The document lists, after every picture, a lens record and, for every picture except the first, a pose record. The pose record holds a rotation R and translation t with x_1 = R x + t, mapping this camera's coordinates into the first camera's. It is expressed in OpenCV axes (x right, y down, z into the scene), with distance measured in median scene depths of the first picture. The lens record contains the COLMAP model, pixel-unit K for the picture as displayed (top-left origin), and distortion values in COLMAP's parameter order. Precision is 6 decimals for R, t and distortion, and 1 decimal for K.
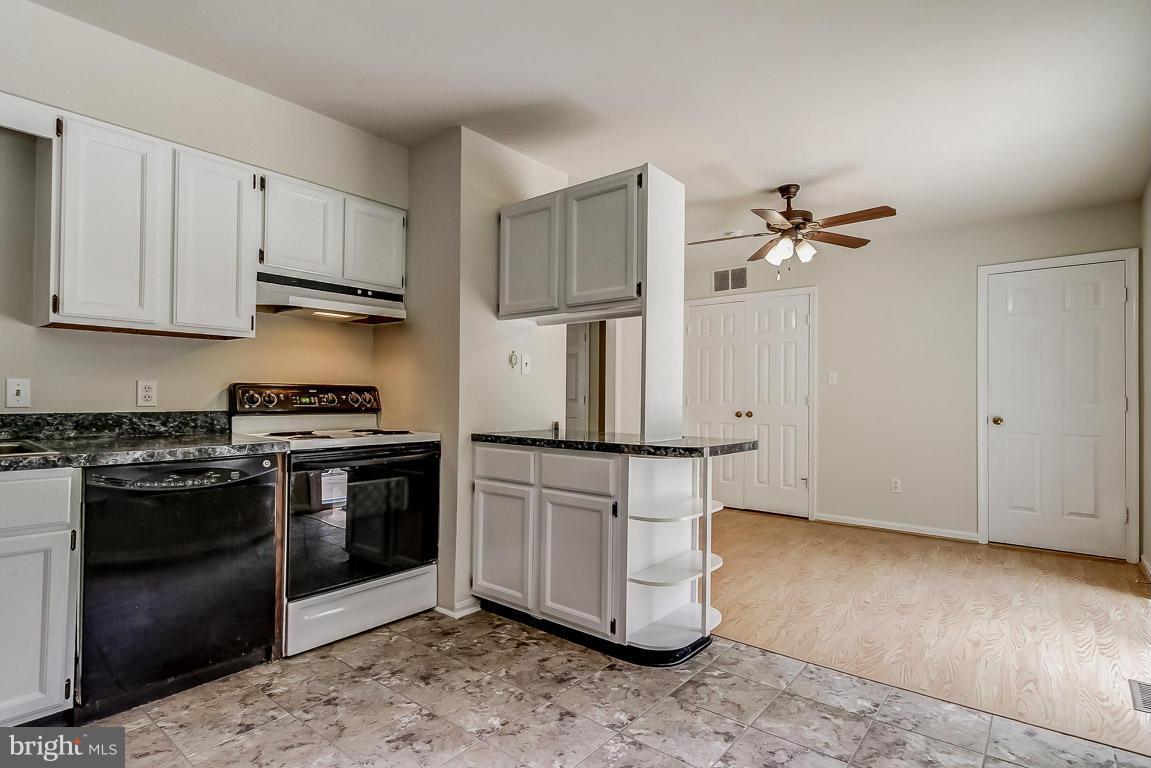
lens RADIAL K [[577.1, 0, 579.9], [0, 577.1, 389.8], [0, 0, 1]] dist [0.020364, -0.013360]
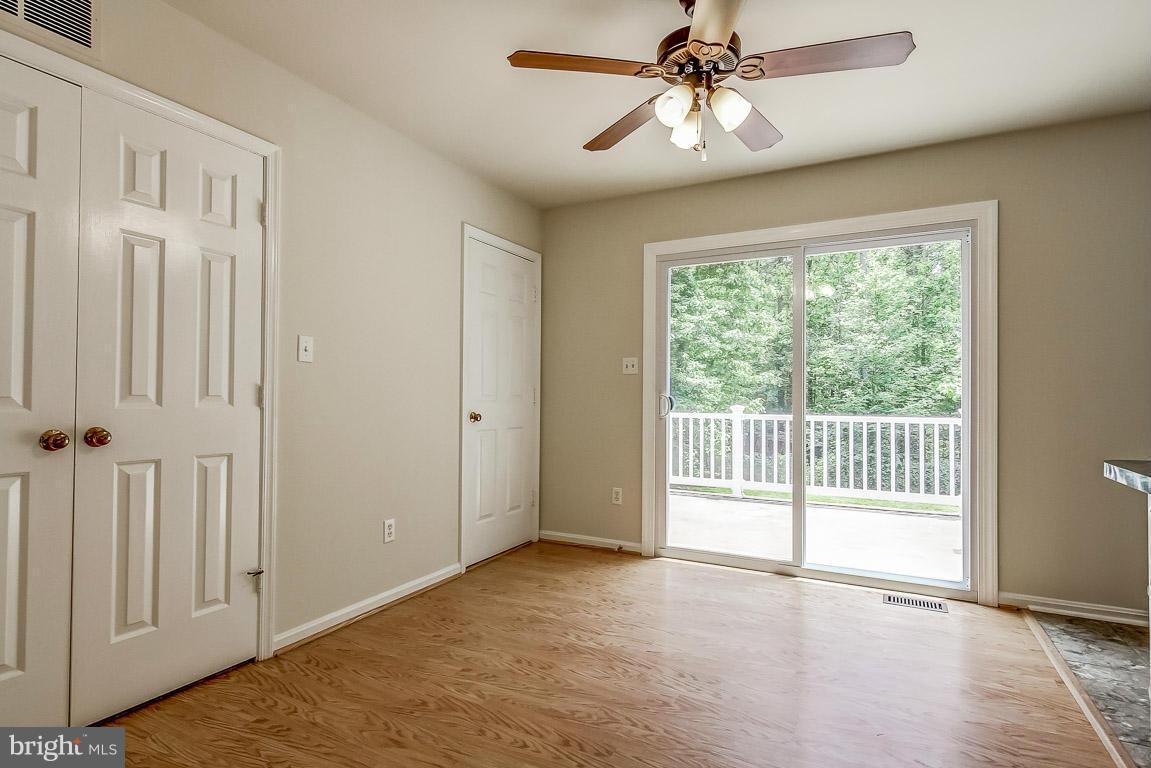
lens RADIAL K [[577.1, 0, 579.9], [0, 577.1, 389.8], [0, 0, 1]] dist [0.020364, -0.013360]
pose [[-0.205476, 0.000043, 0.978662, -0.198634], [-0.019511, 0.999801, -0.004140, 0.024849], [-0.978468, -0.019945, -0.205434, 1.765166]]
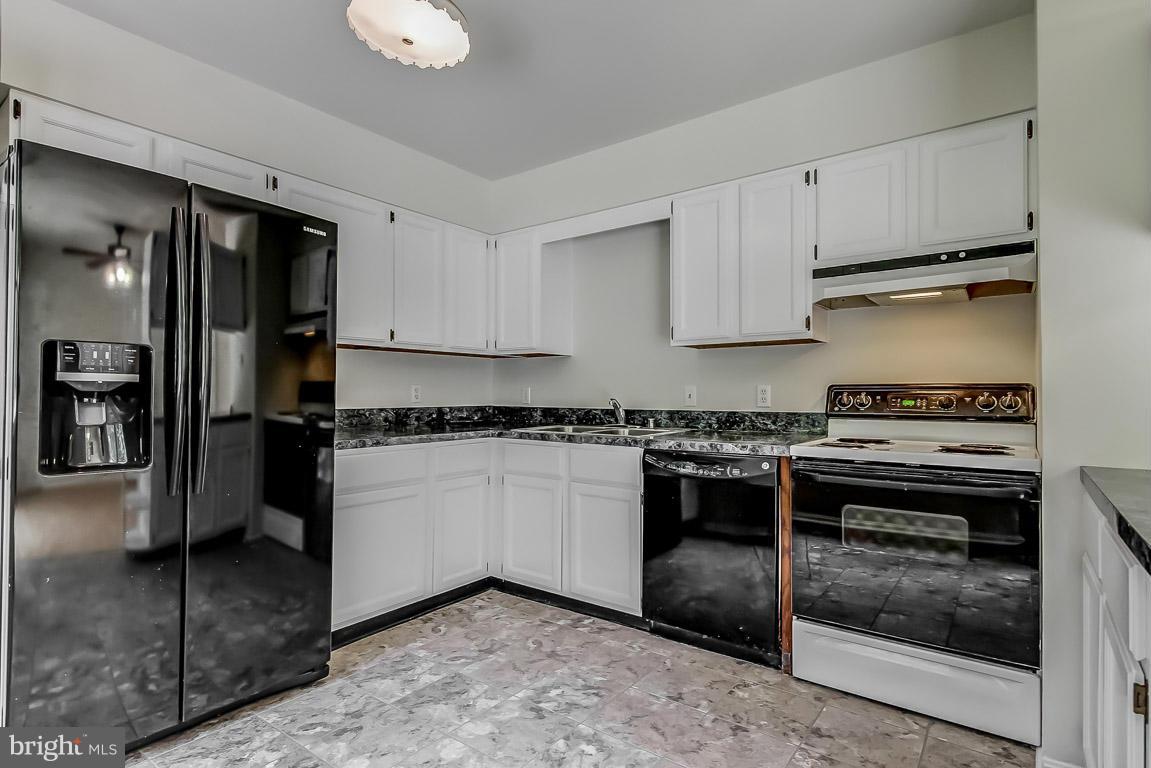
lens RADIAL K [[577.1, 0, 579.9], [0, 577.1, 389.8], [0, 0, 1]] dist [0.020364, -0.013360]
pose [[0.037205, -0.016625, -0.999169, 0.403759], [0.009850, 0.999819, -0.016269, 0.009239], [0.999259, -0.009236, 0.037362, 0.592567]]
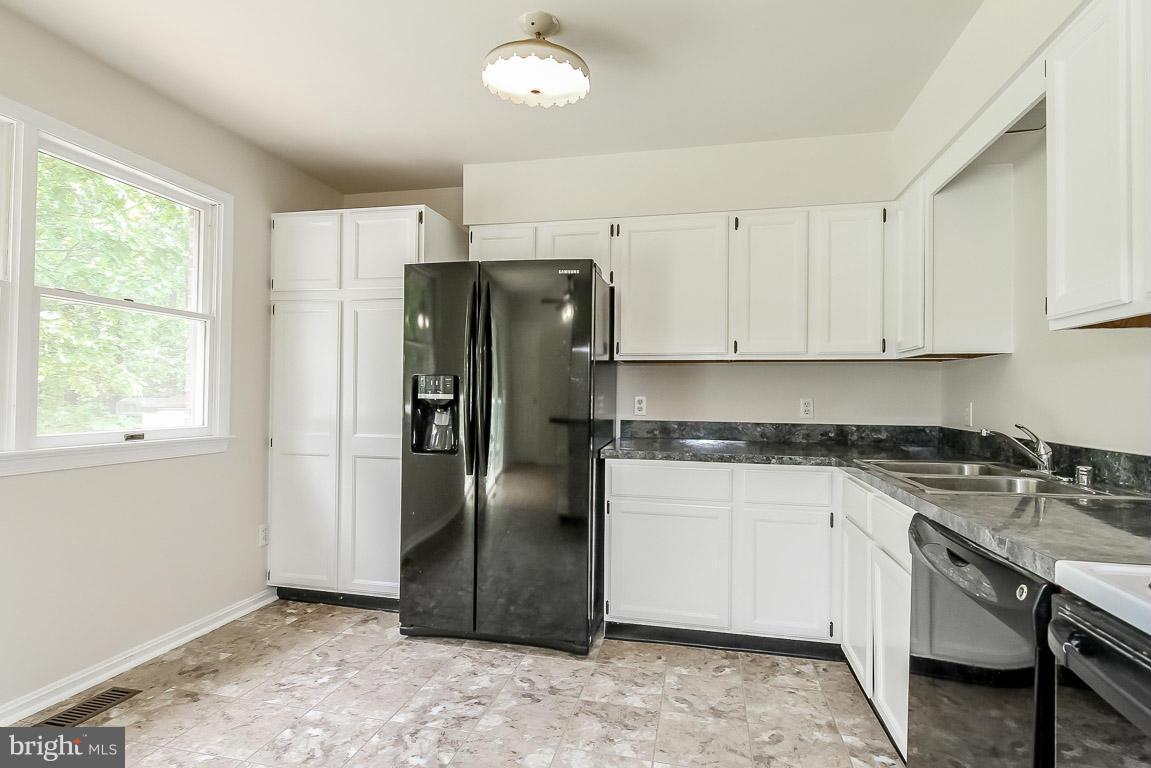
lens RADIAL K [[577.1, 0, 579.9], [0, 577.1, 389.8], [0, 0, 1]] dist [0.020364, -0.013360]
pose [[-0.893680, -0.022839, -0.448123, -0.026604], [-0.014249, 0.999645, -0.022532, -0.012599], [0.448478, -0.013751, -0.893688, 1.141998]]
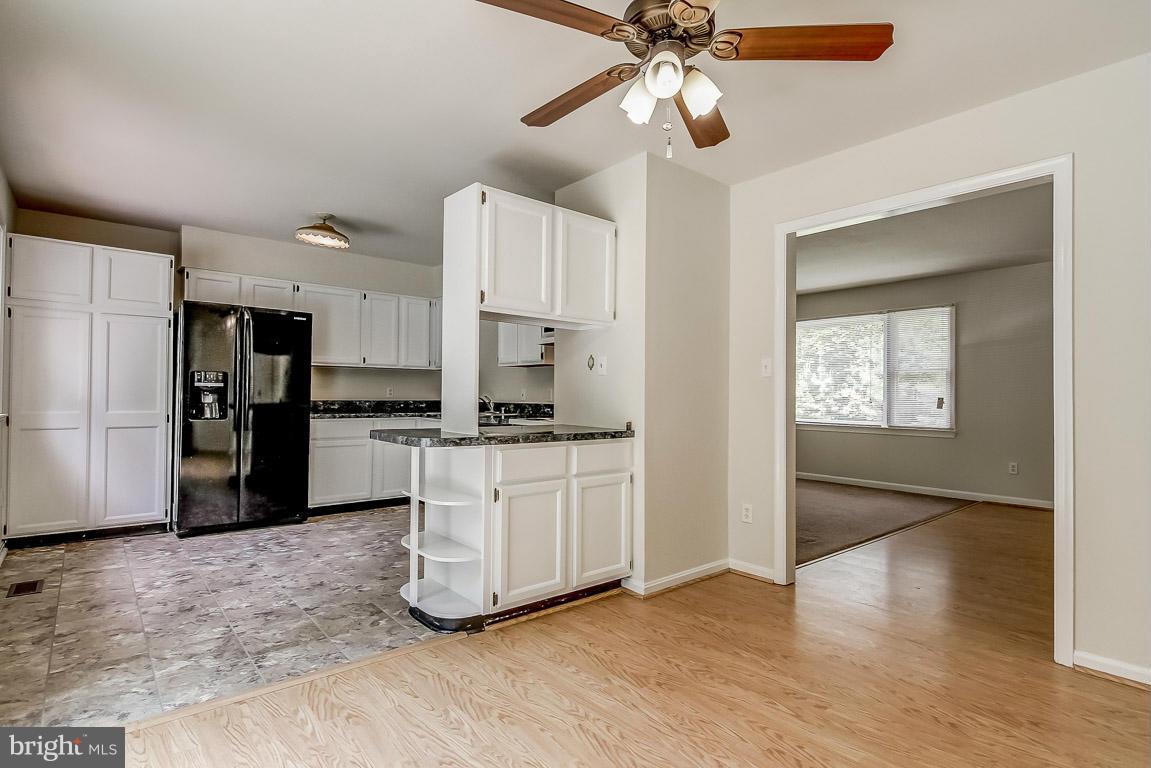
lens RADIAL K [[577.1, 0, 579.9], [0, 577.1, 389.8], [0, 0, 1]] dist [0.020364, -0.013360]
pose [[-0.183695, -0.019070, -0.982798, 1.229389], [-0.000327, 0.999813, -0.019339, 0.028042], [0.982983, -0.003231, -0.183667, 1.480606]]
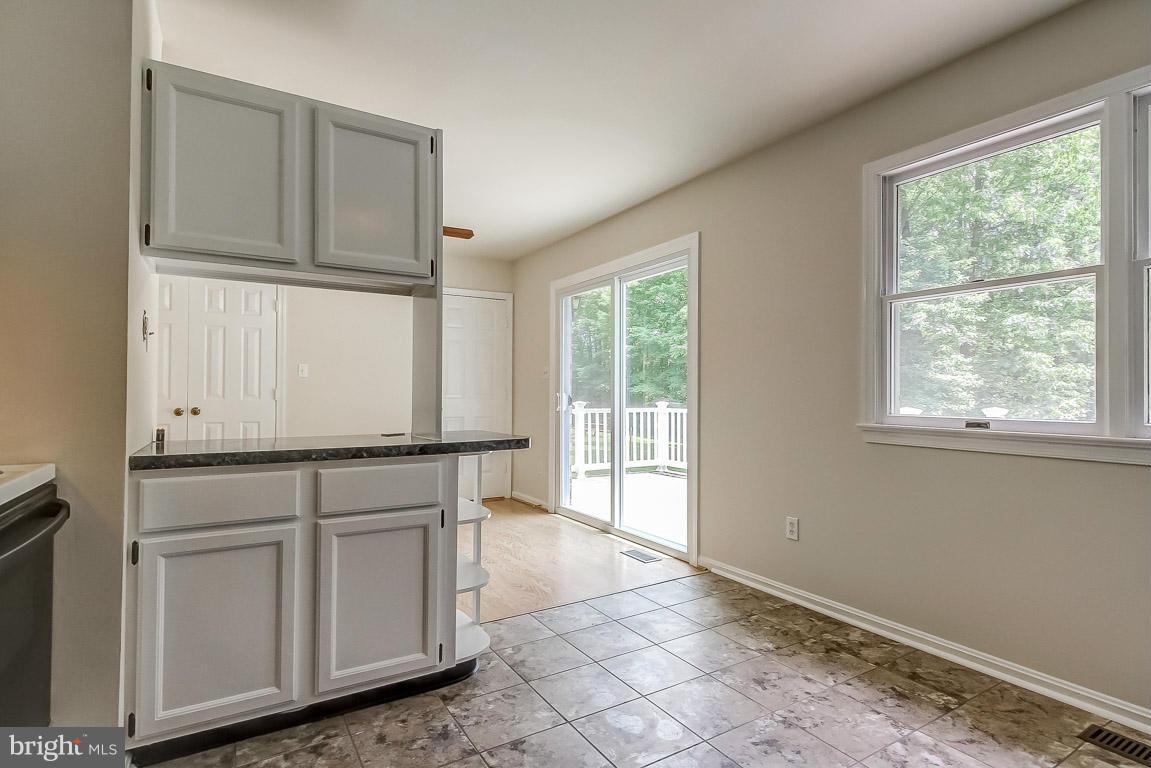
lens RADIAL K [[577.1, 0, 579.9], [0, 577.1, 389.8], [0, 0, 1]] dist [0.020364, -0.013360]
pose [[0.333703, 0.000559, 0.942678, -0.653932], [-0.011764, 0.999924, 0.003571, 0.006582], [-0.942605, -0.012282, 0.333684, 0.485216]]
